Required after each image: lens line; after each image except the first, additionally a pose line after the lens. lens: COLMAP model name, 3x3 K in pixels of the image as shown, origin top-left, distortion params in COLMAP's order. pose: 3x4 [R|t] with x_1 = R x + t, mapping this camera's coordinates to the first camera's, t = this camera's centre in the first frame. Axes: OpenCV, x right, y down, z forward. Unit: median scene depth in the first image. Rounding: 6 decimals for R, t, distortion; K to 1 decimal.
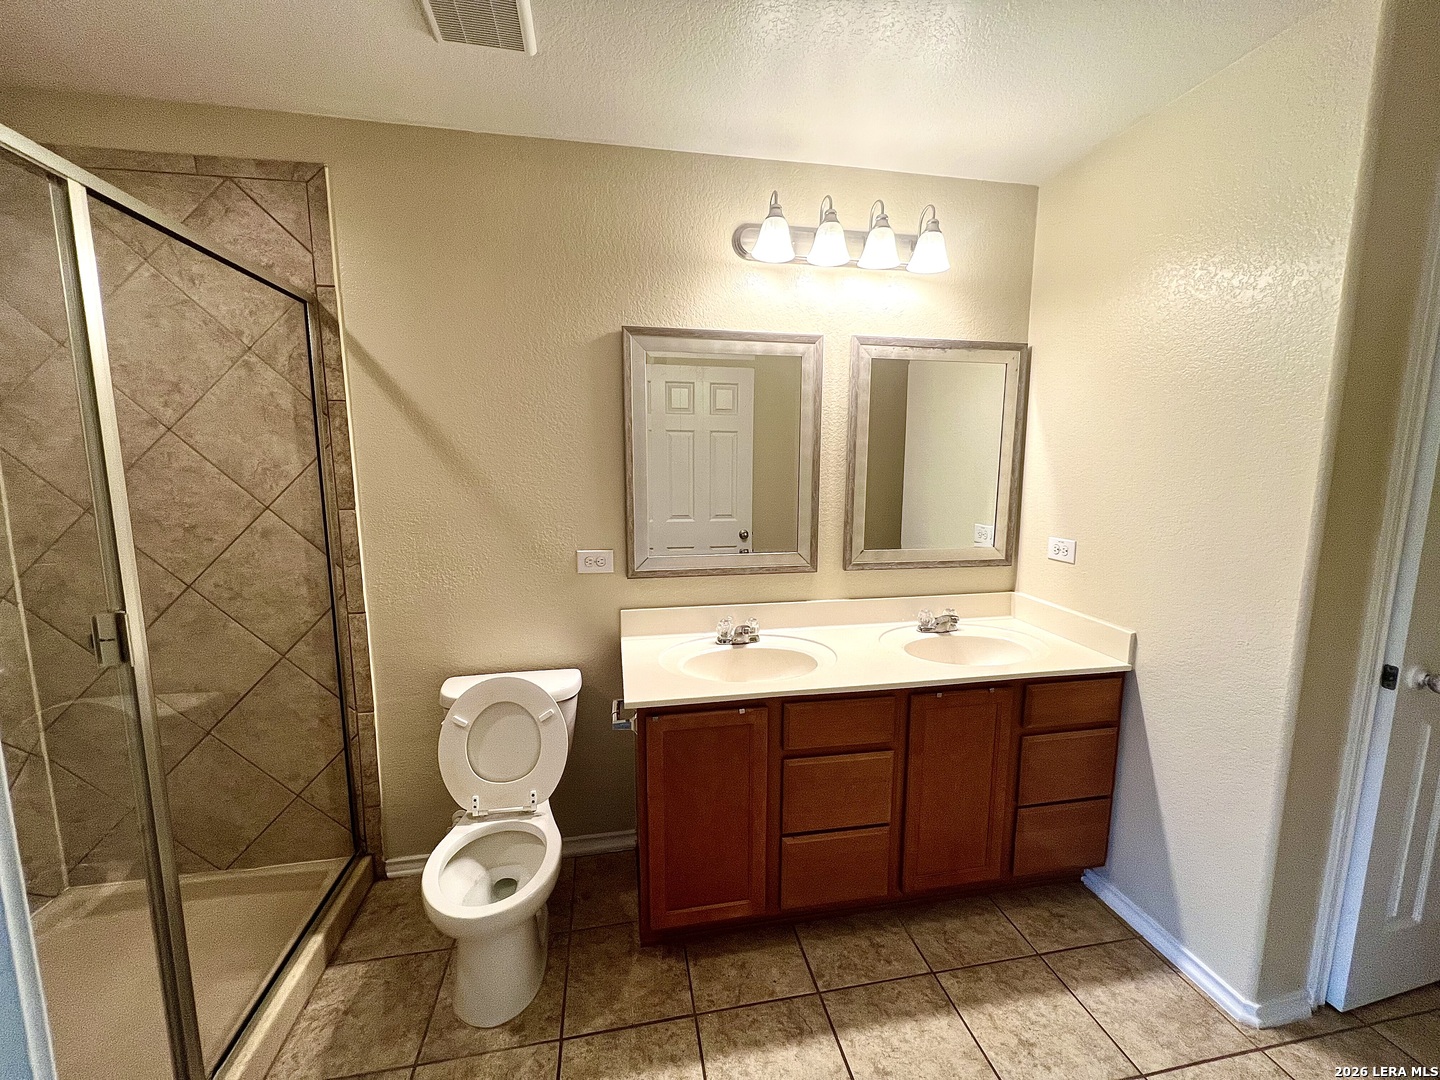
lens RADIAL K [[578.9, 0, 719.9], [0, 578.9, 536.8], [0, 0, 1]] dist [0.019332, 0.000087]
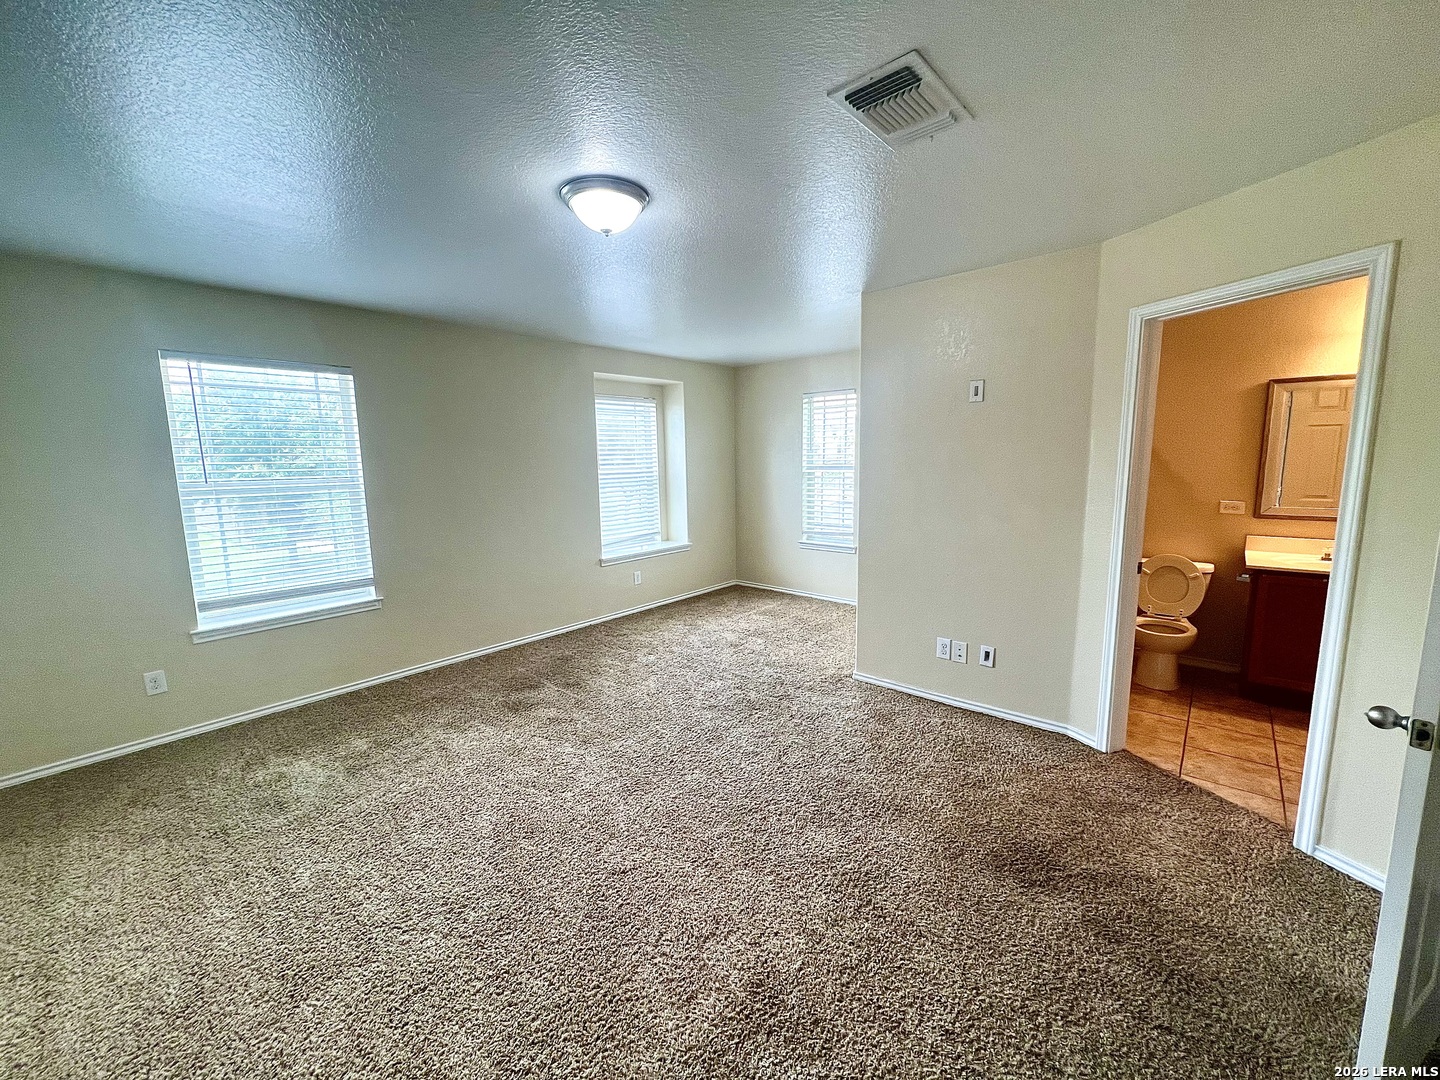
lens RADIAL K [[578.9, 0, 721.6], [0, 578.9, 540.1], [0, 0, 1]] dist [0.019332, 0.000087]
pose [[0.619157, 0.091749, -0.779889, 0.257292], [-0.086987, 0.995052, 0.048003, 0.201652], [0.780435, 0.038119, 0.624074, -1.488974]]
